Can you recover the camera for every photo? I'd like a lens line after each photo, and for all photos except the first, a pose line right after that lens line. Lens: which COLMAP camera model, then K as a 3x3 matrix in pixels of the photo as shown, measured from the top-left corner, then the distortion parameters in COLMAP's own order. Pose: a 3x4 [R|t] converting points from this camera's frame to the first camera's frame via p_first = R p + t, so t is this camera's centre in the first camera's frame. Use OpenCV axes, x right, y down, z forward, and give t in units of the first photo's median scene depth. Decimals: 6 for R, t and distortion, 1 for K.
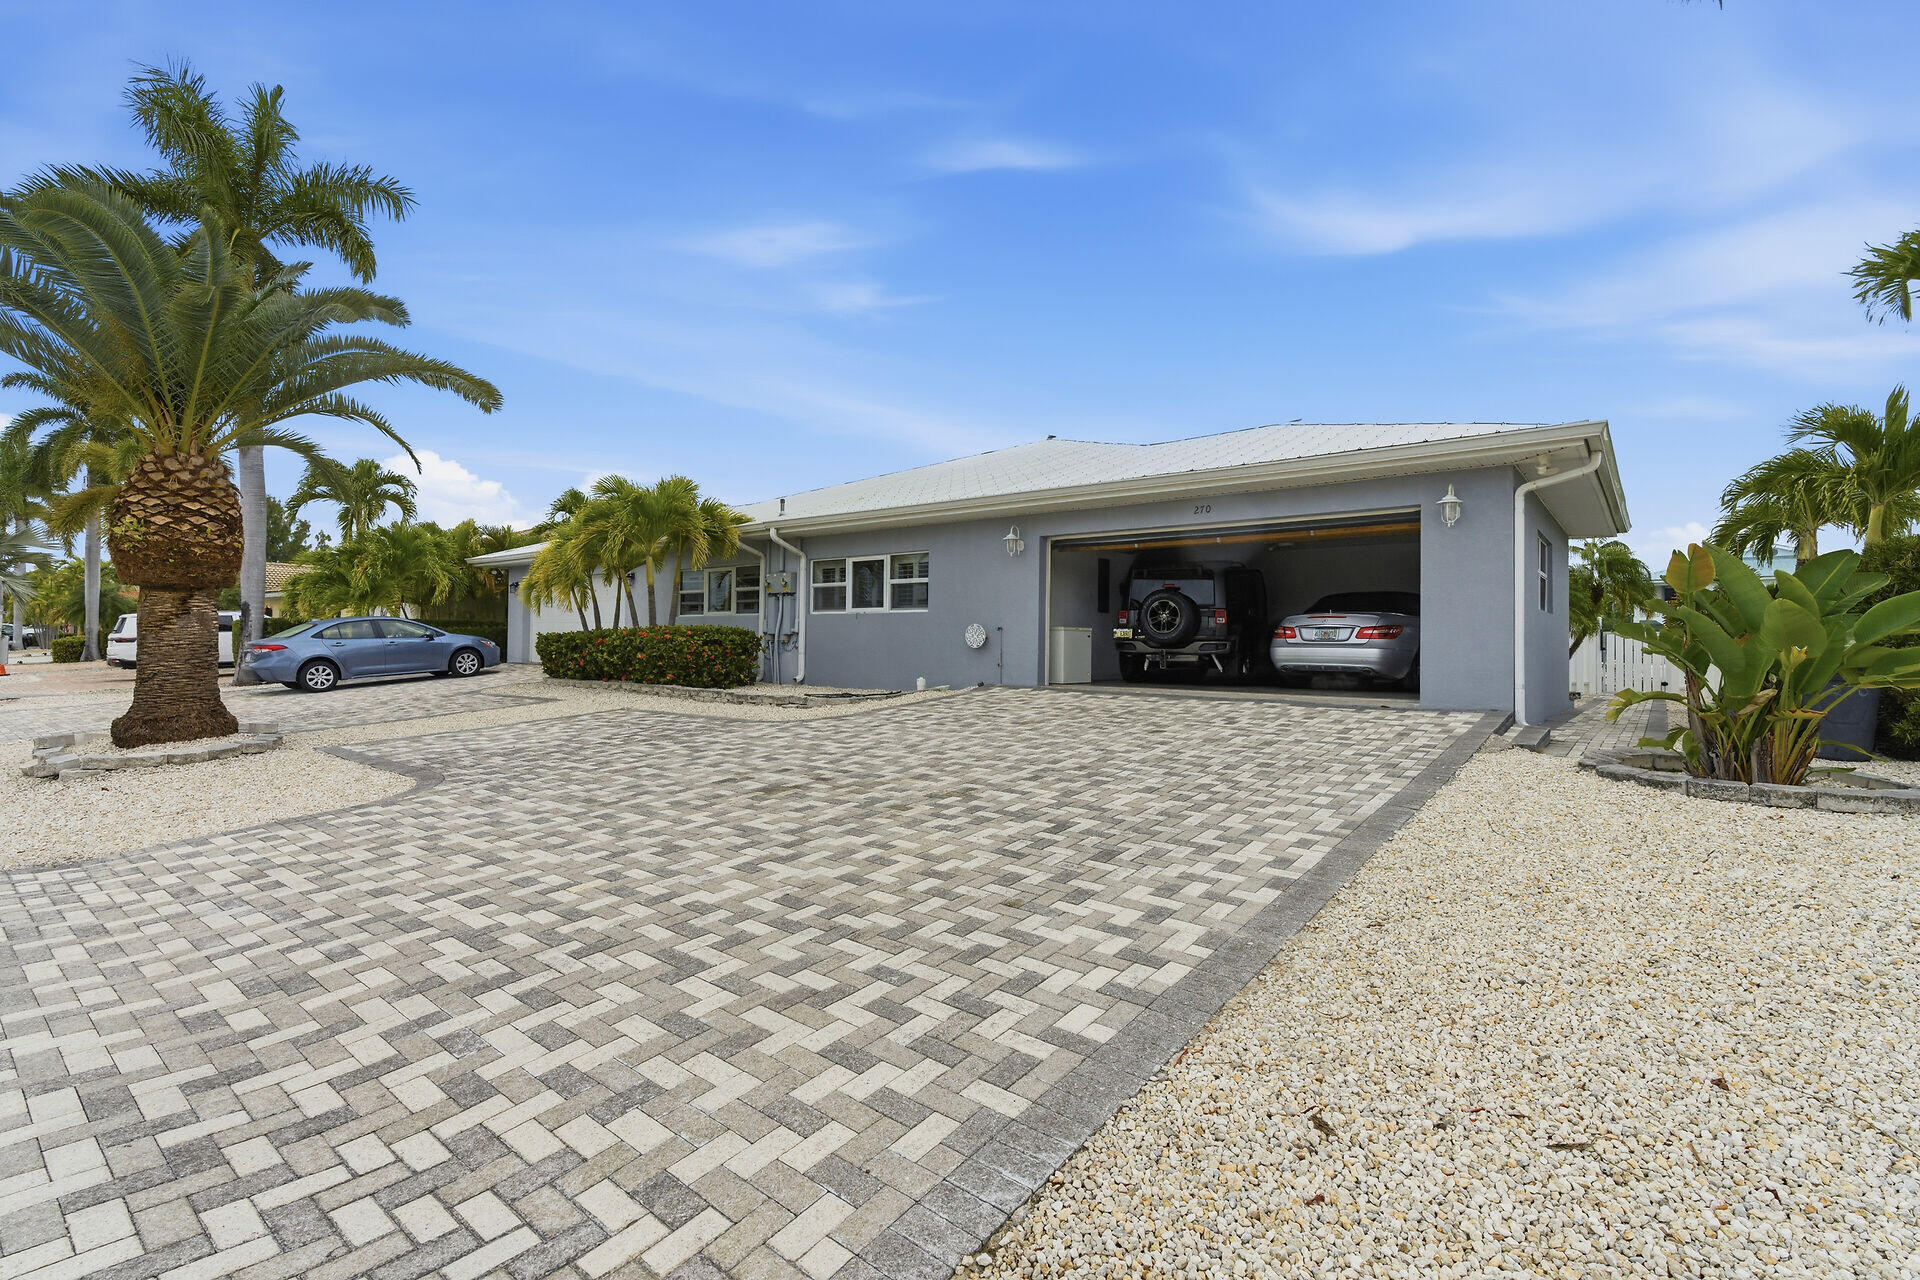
lens RADIAL K [[875.9, 0, 959.5], [0, 875.9, 626.5], [0, 0, 1]] dist [-0.005452, 0.002779]
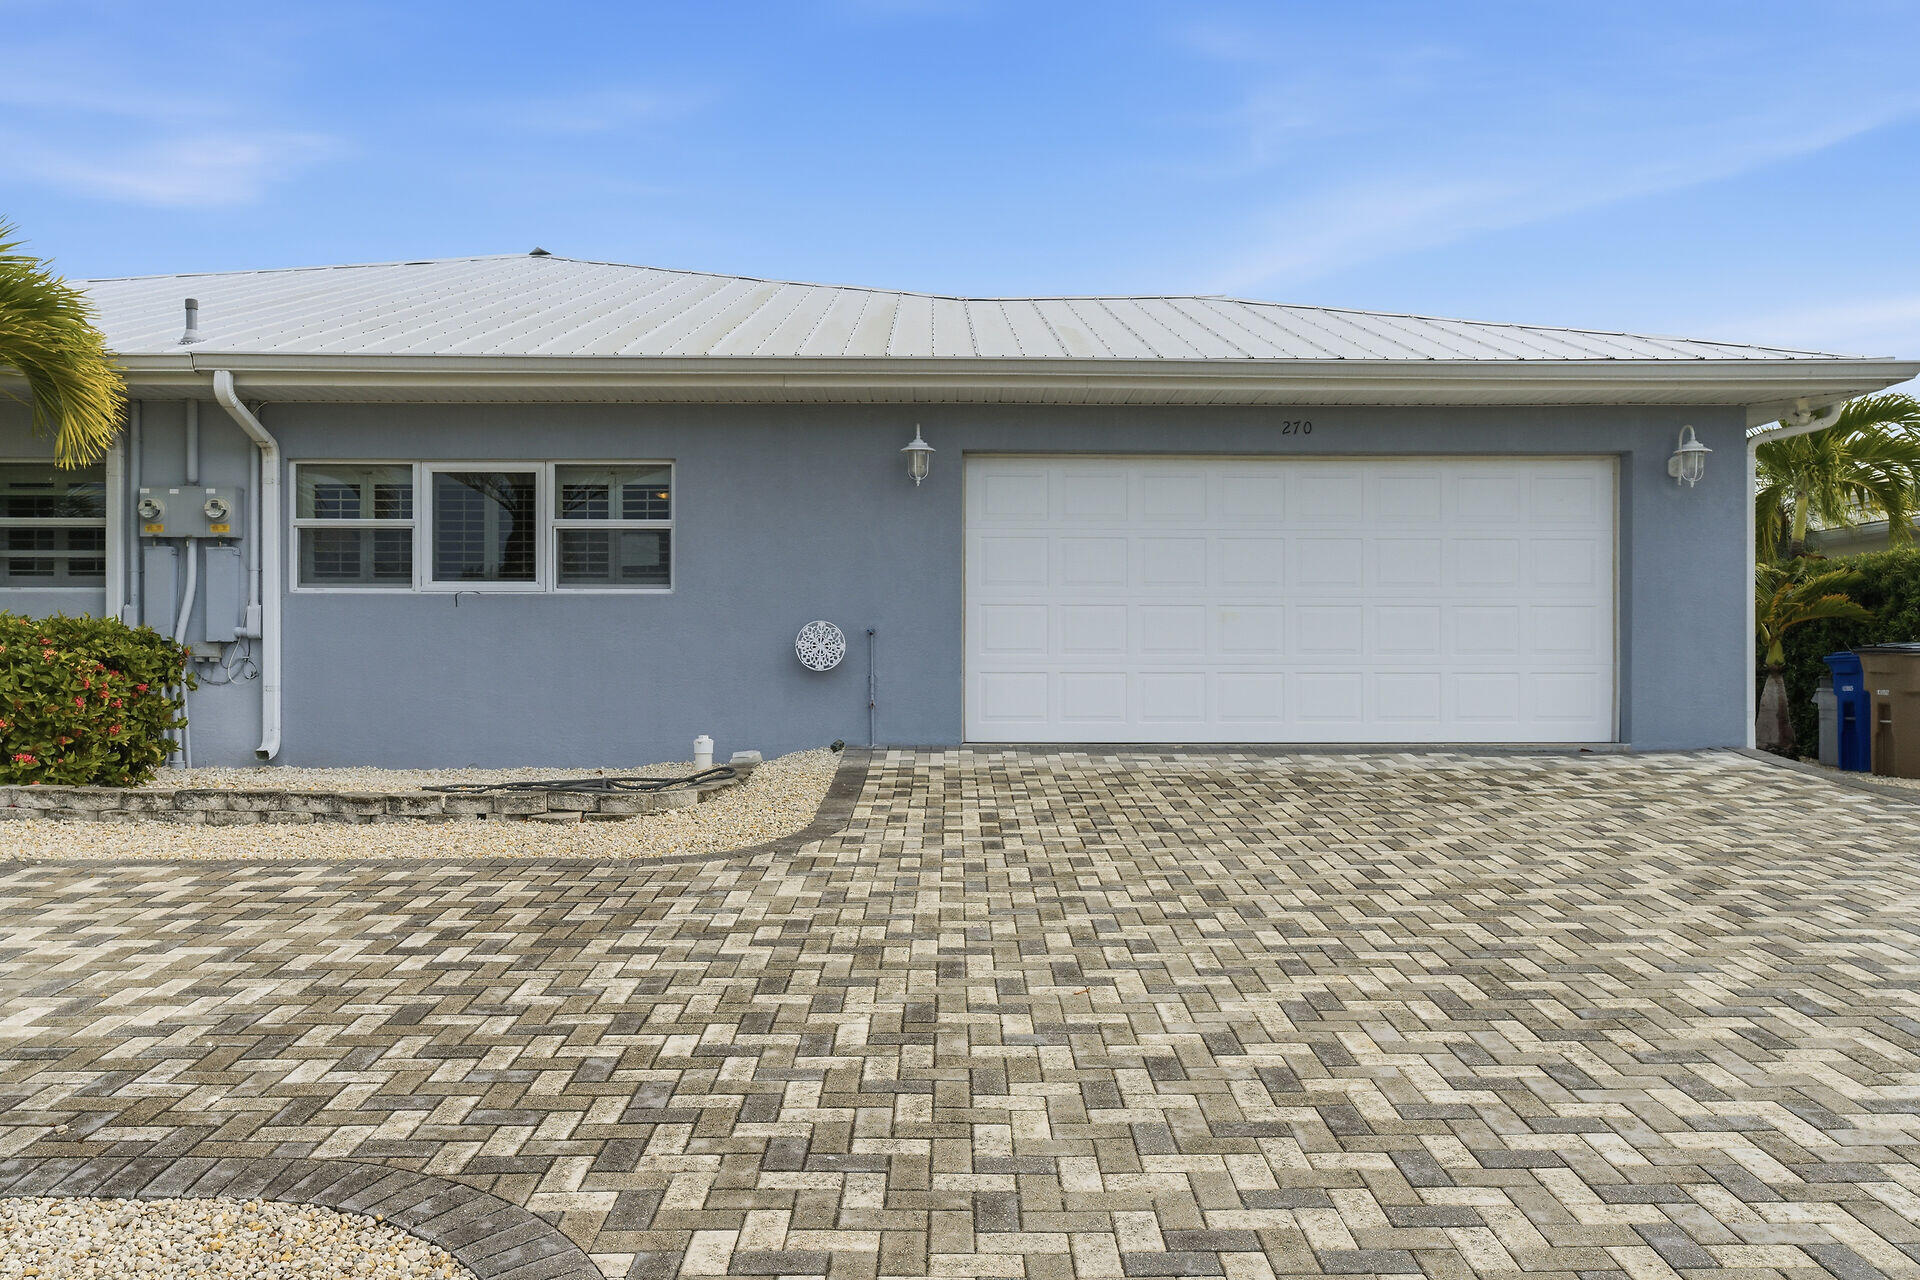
lens RADIAL K [[1456.8, 0, 959.9], [0, 1456.8, 650.9], [0, 0, 1]] dist [0.002404, 0.008155]
pose [[0.770216, -0.002565, 0.637778, -0.376431], [-0.005945, 0.999920, 0.011202, 0.003884], [-0.637756, -0.012420, 0.770138, 0.282013]]
